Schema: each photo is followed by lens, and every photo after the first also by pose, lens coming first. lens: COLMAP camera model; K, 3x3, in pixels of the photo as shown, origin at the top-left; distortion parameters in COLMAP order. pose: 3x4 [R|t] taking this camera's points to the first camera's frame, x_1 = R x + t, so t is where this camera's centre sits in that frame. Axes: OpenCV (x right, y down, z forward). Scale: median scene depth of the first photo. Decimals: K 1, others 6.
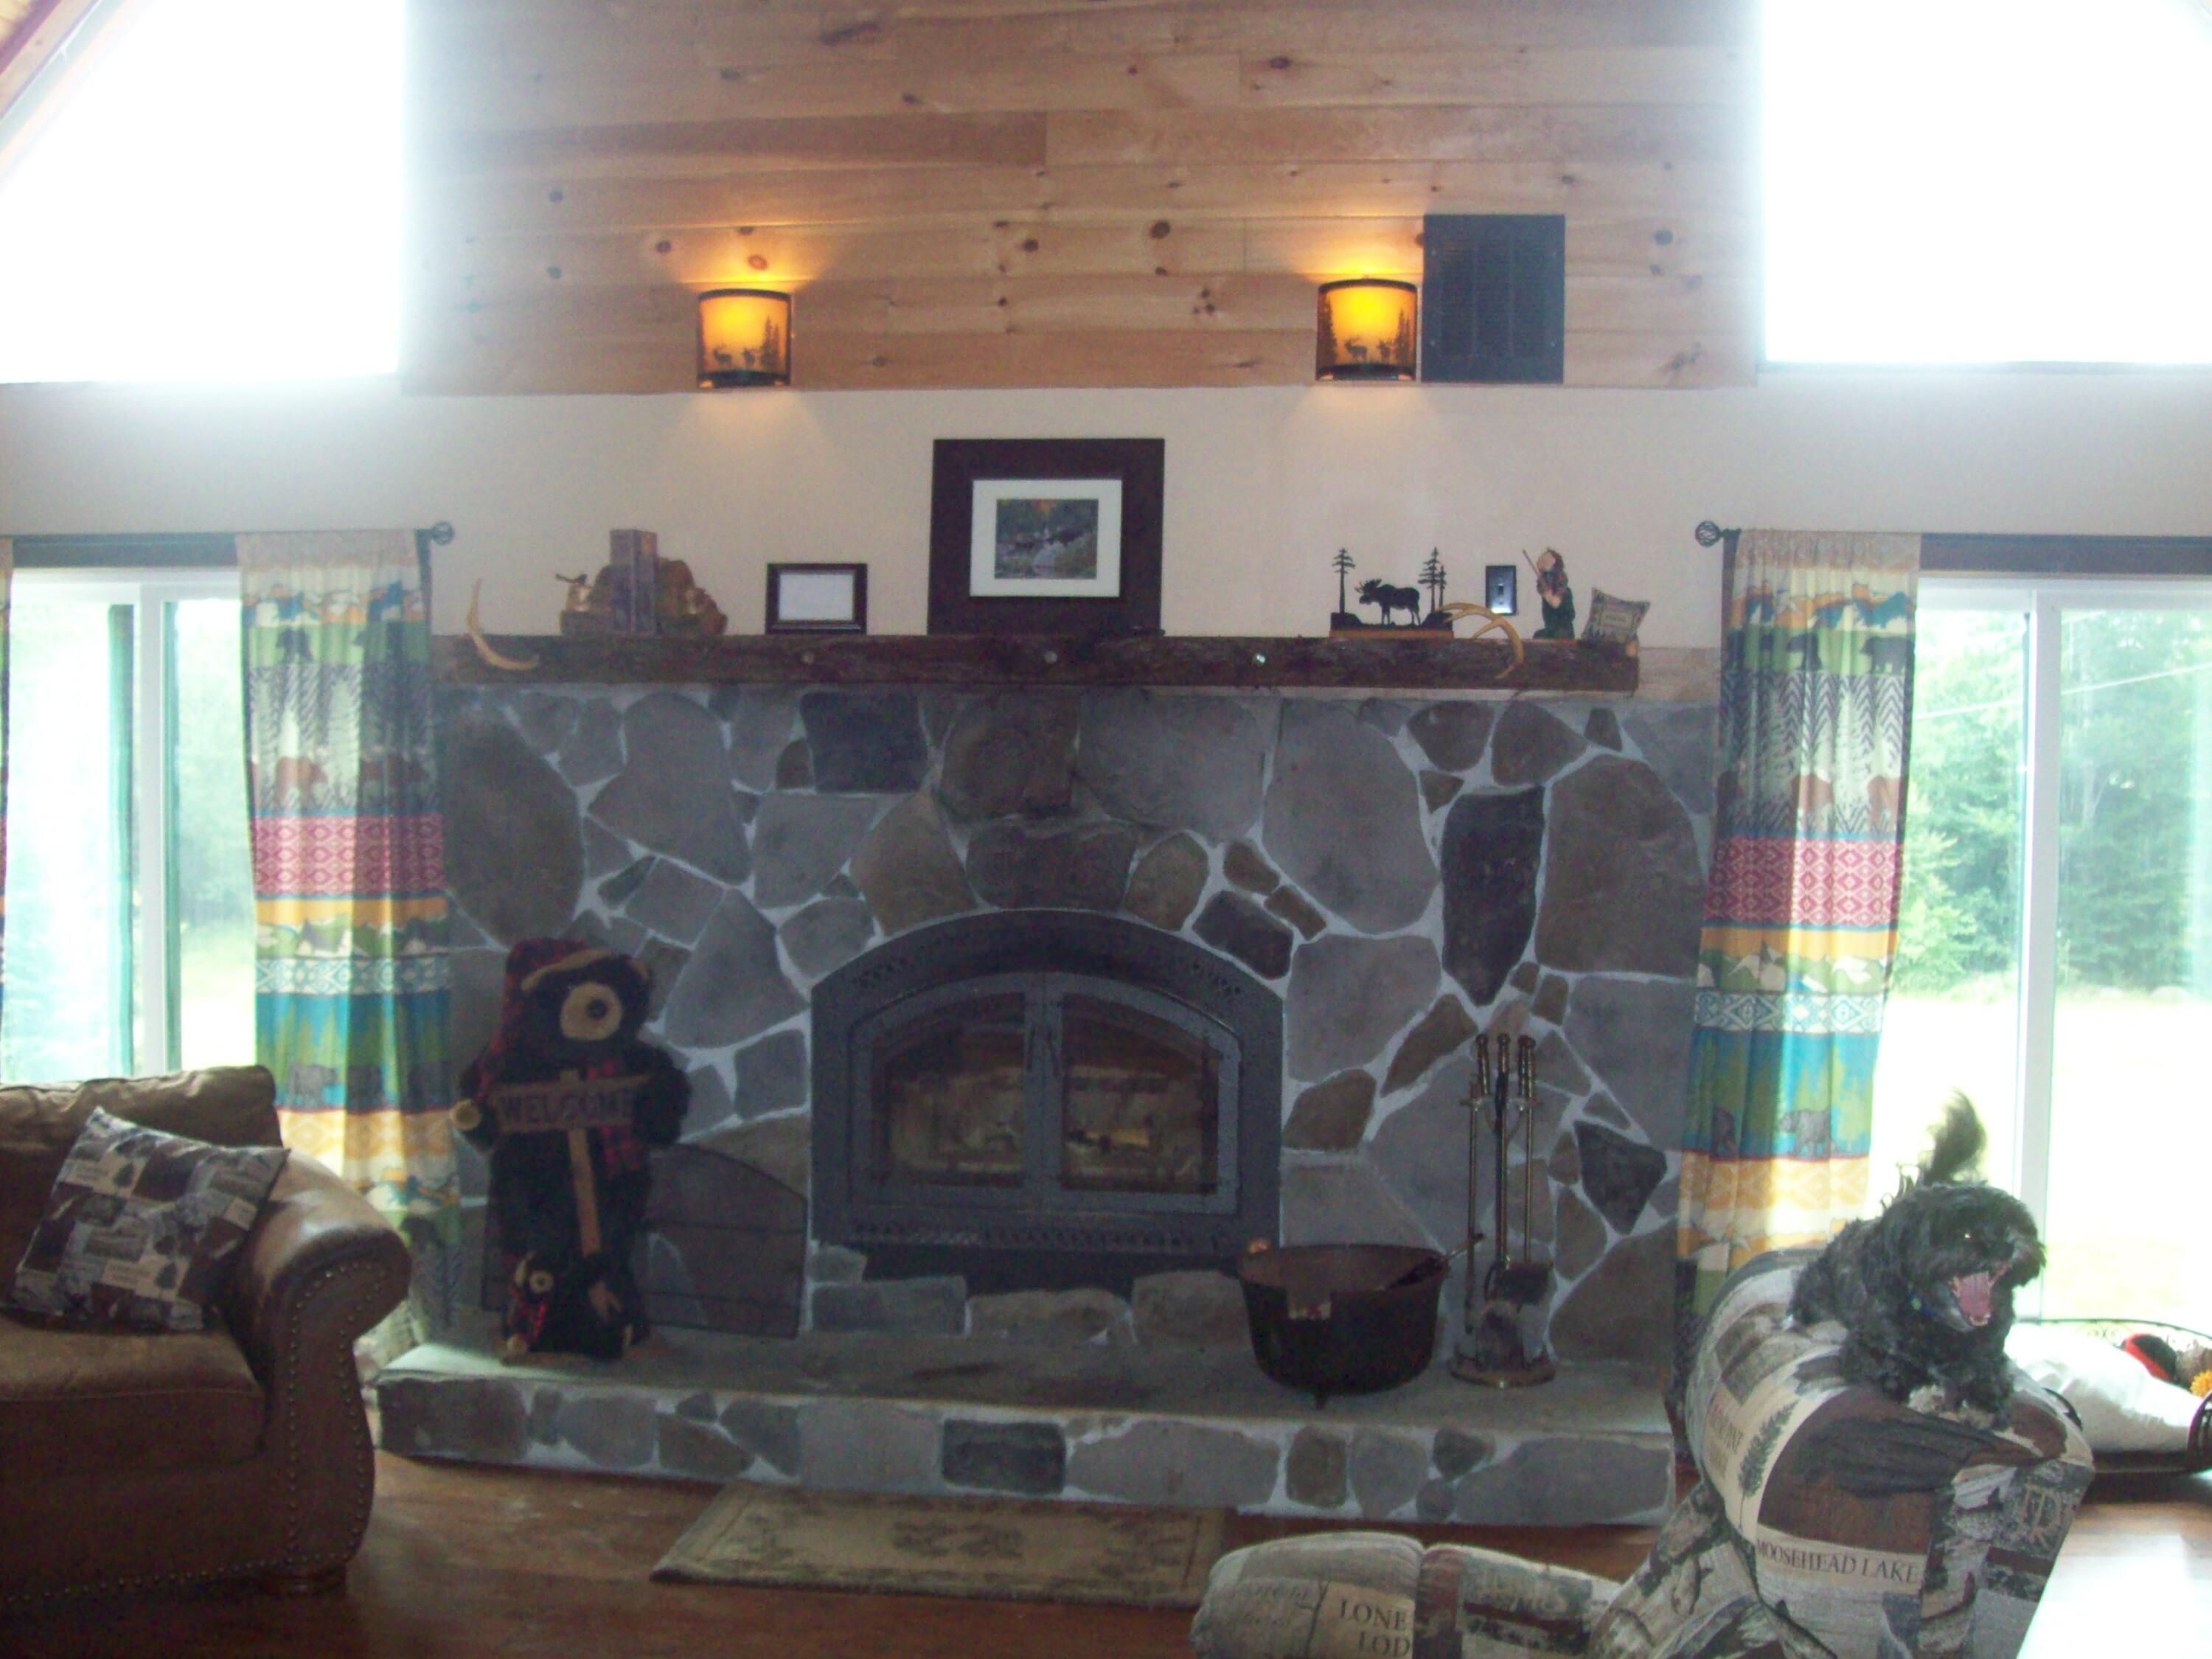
lens RADIAL K [[2330.9, 0, 1121.6], [0, 2330.9, 842.3], [0, 0, 1]] dist [-0.130717, 0.000000]
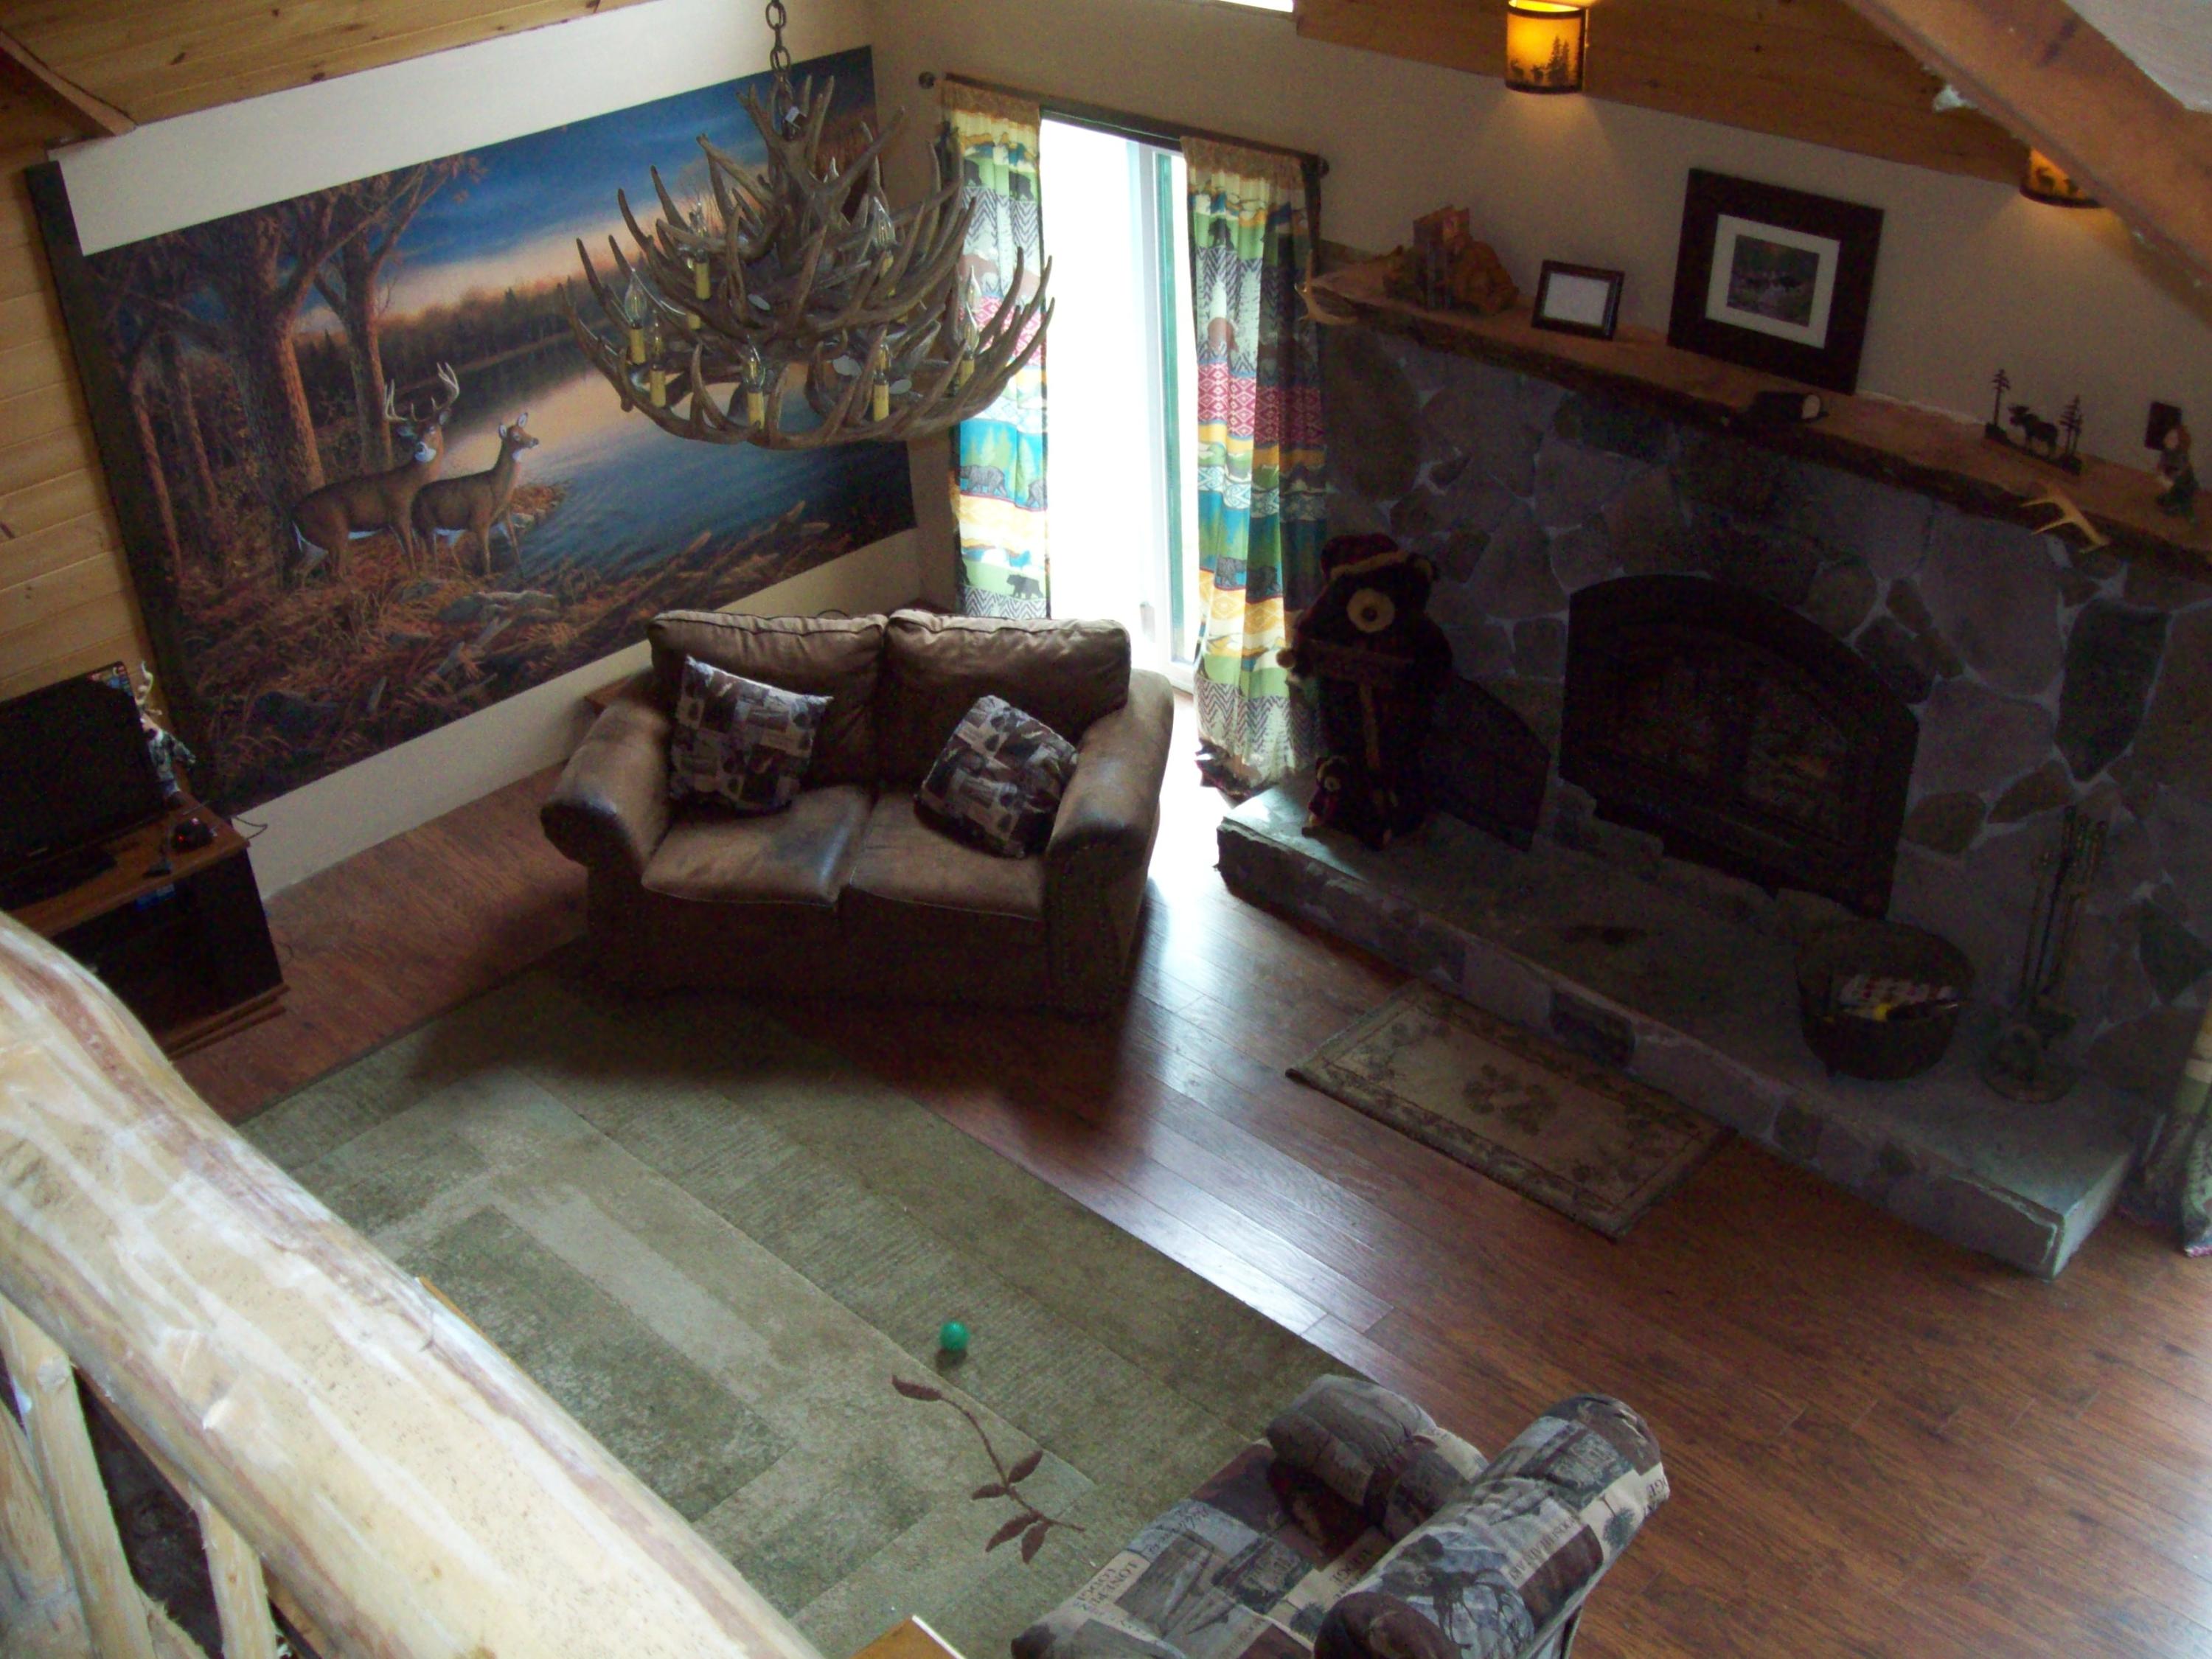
lens RADIAL K [[2330.9, 0, 1093.1], [0, 2330.9, 824.2], [0, 0, 1]] dist [-0.130717, 0.000000]
pose [[0.796211, 0.275663, -0.538570, 0.357270], [0.024206, 0.874944, 0.483619, -0.428805], [0.604535, -0.398099, 0.689967, -0.029522]]
